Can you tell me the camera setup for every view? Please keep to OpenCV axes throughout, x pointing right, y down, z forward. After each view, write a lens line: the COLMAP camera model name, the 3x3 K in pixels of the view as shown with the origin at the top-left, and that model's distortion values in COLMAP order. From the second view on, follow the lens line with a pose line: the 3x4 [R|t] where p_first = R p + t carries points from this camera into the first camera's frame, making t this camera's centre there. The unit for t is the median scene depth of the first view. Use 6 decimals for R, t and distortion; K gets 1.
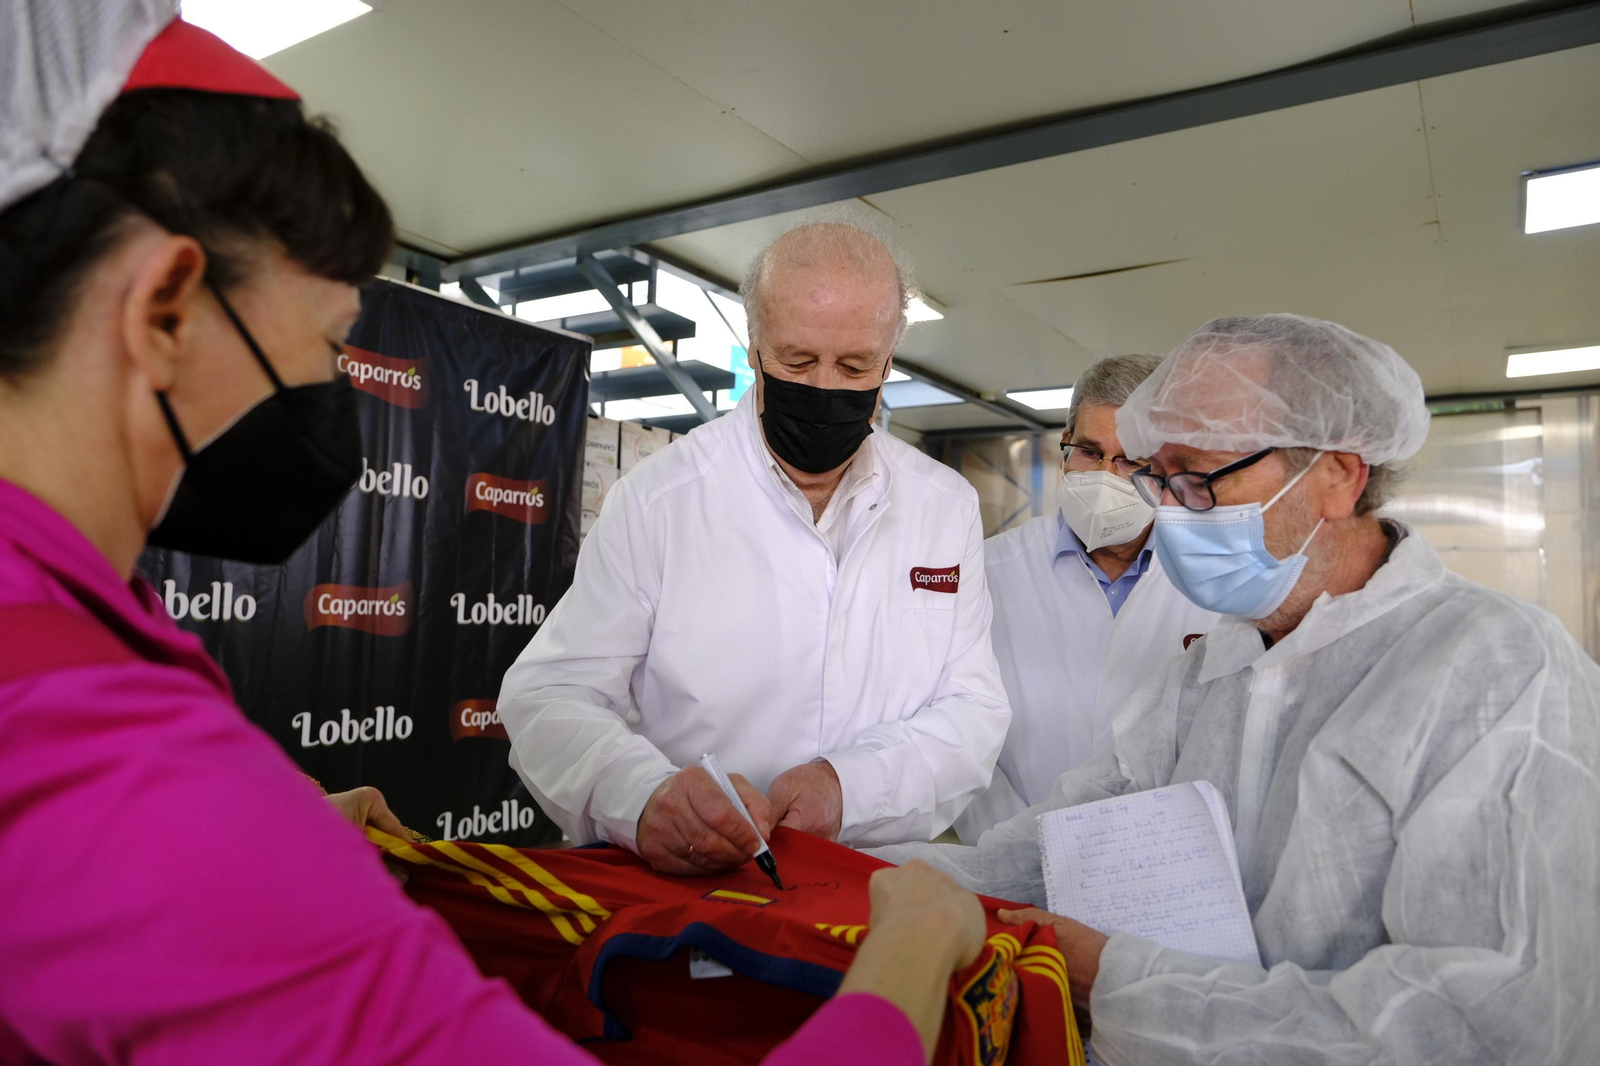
lens RADIAL K [[1124.8, 0, 809.0], [0, 1124.8, 529.9], [0, 0, 1]] dist [-0.021481, 0.002547]
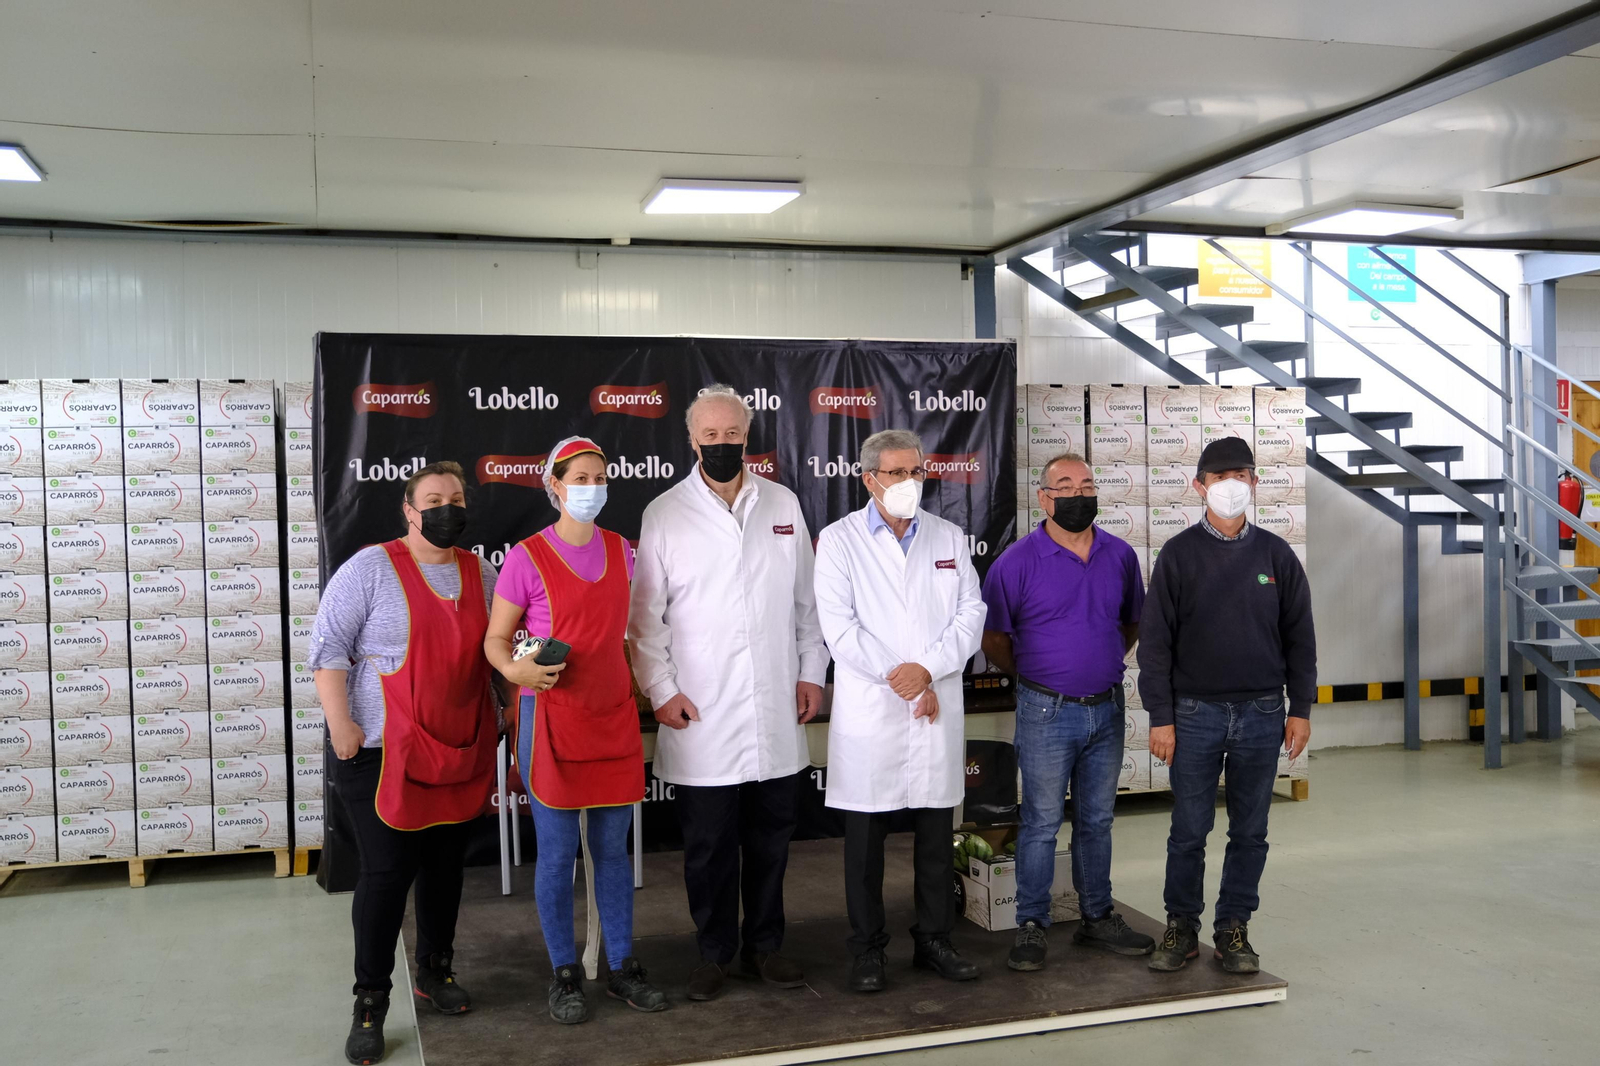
lens RADIAL K [[1576.6, 0, 808.9], [0, 1576.6, 532.0], [0, 0, 1]] dist [-0.033612, 0.000000]
pose [[0.768274, -0.030874, -0.639376, 0.615552], [0.086335, 0.994707, 0.055709, -0.052954], [0.634272, -0.098000, 0.766874, -0.463916]]
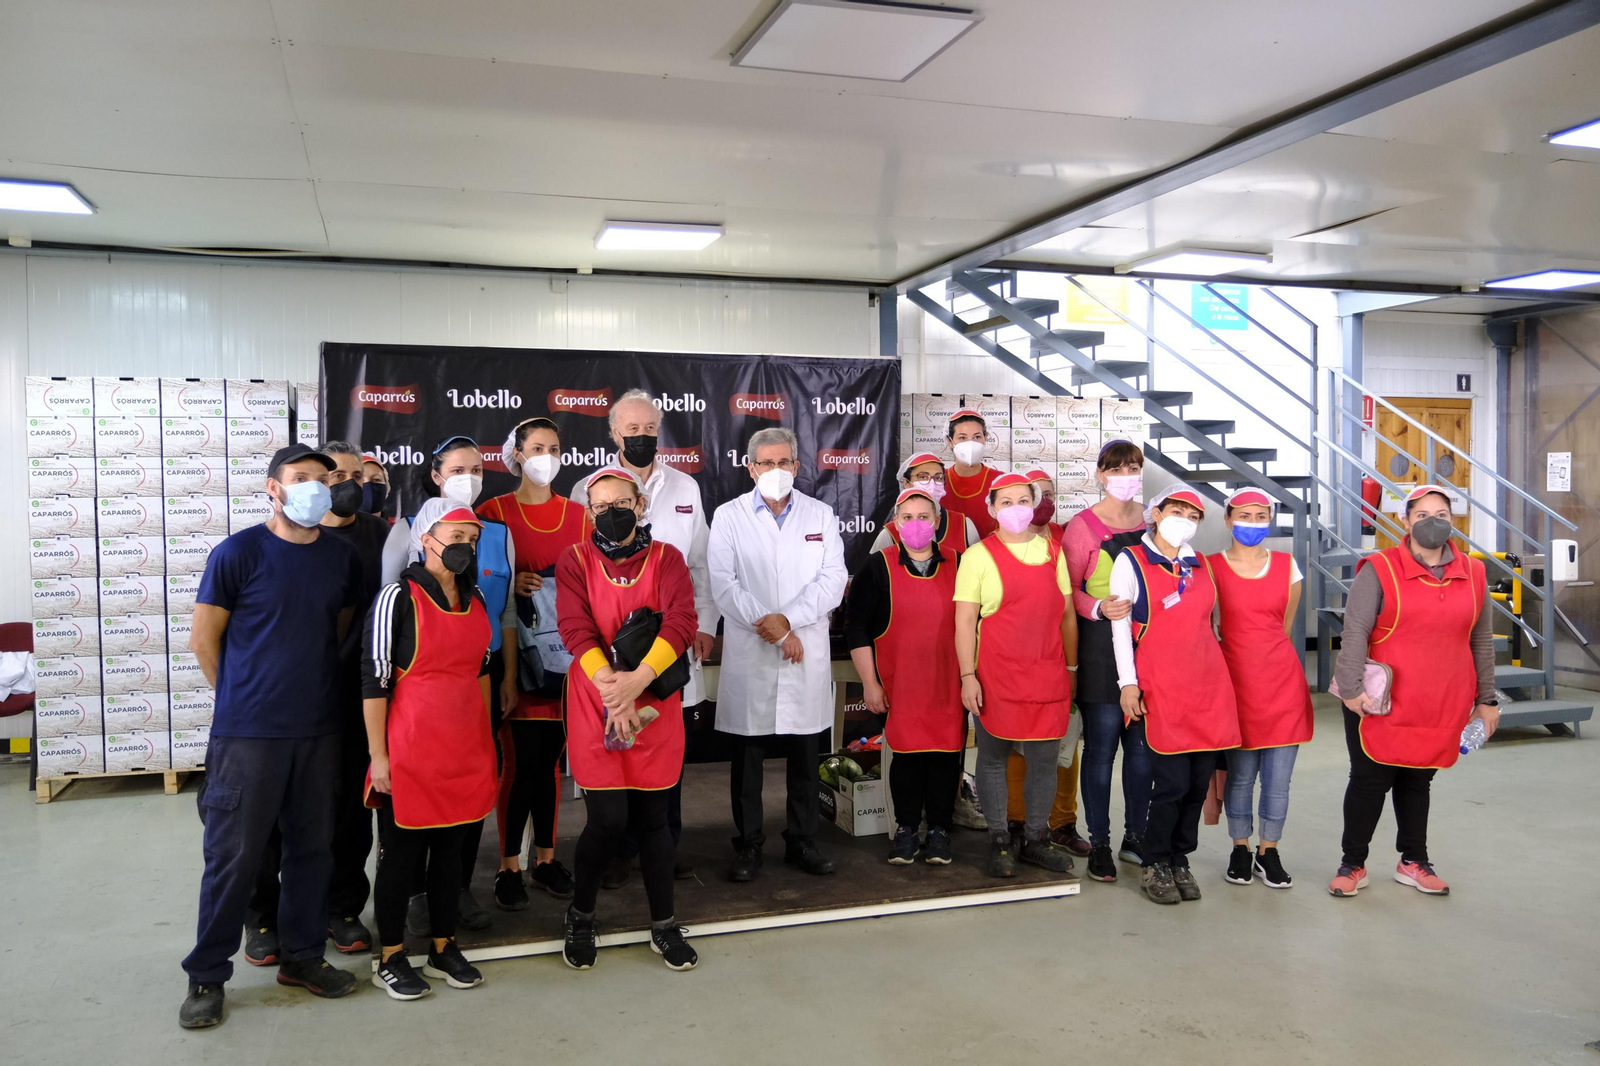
lens RADIAL K [[1305.8, 0, 804.4], [0, 1305.8, 533.0], [0, 0, 1]] dist [-0.004789, -0.028116]
pose [[0.775240, -0.010239, -0.631584, 0.683337], [0.071845, 0.994809, 0.072060, -0.048229], [0.627568, -0.101240, 0.771951, -0.439873]]
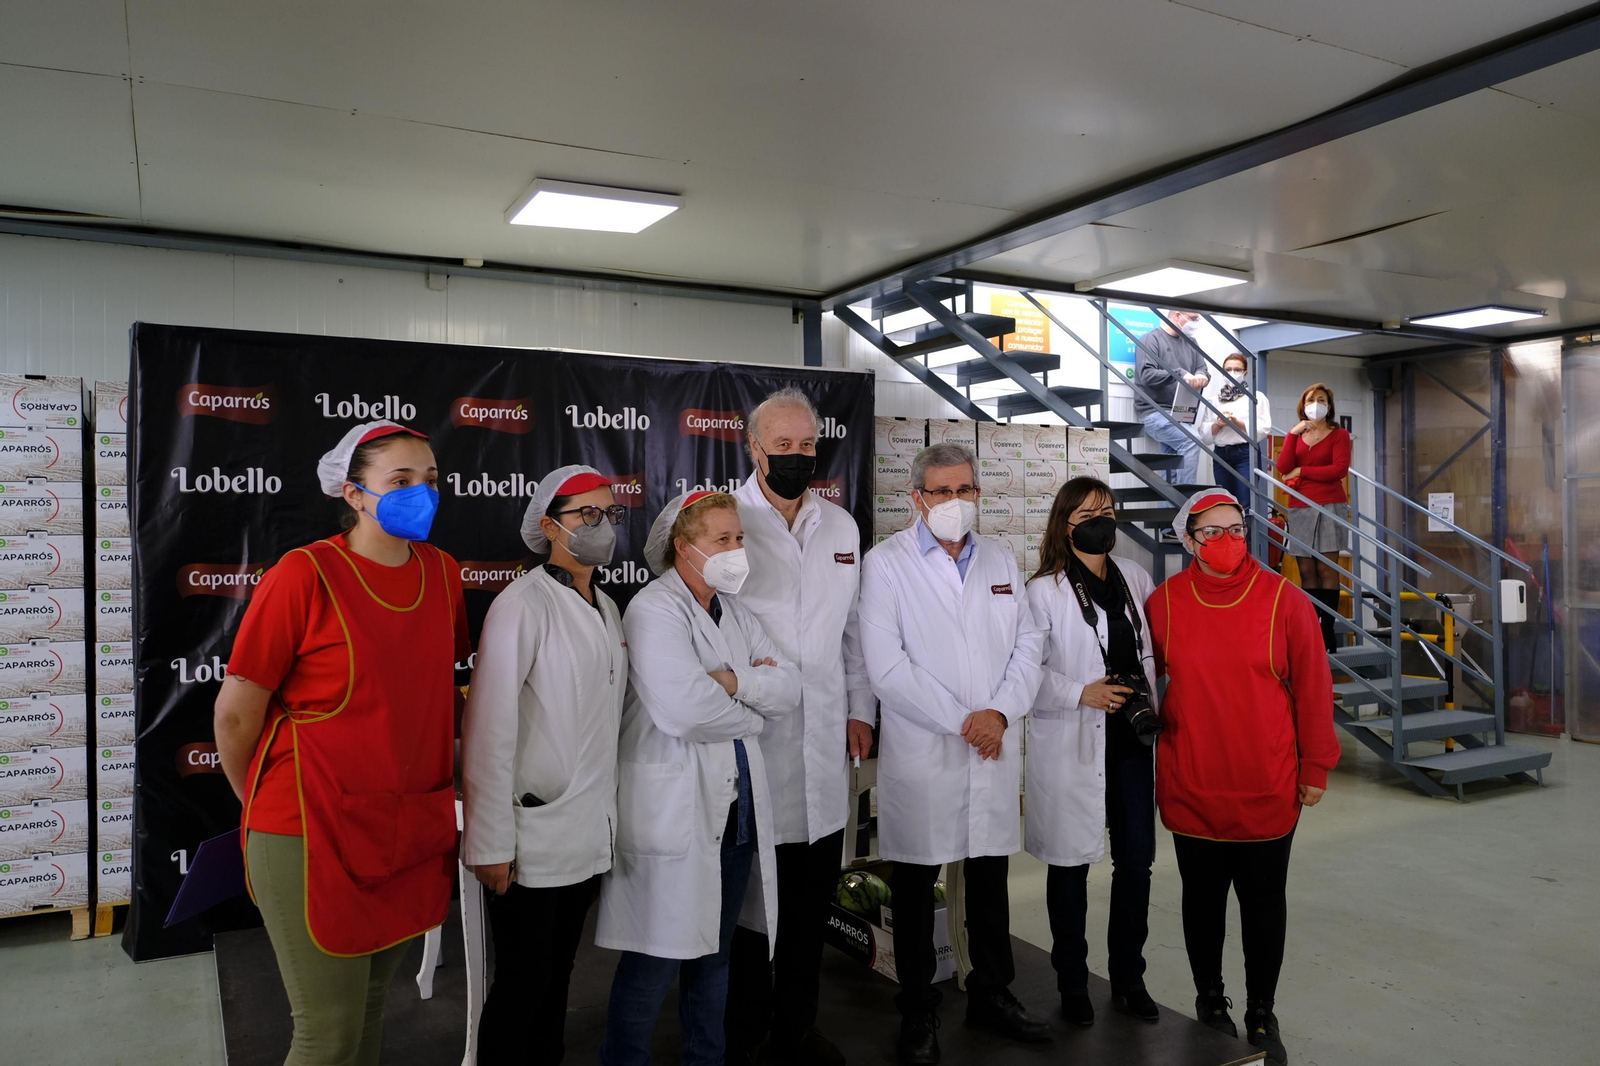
lens RADIAL K [[1200.6, 0, 809.3], [0, 1200.6, 533.0], [0, 0, 1]] dist [-0.015590, 0.008393]
pose [[0.878751, -0.031688, -0.476227, 0.329262], [0.063976, 0.996609, 0.051737, -0.041173], [0.472973, -0.075931, 0.877799, -0.259961]]
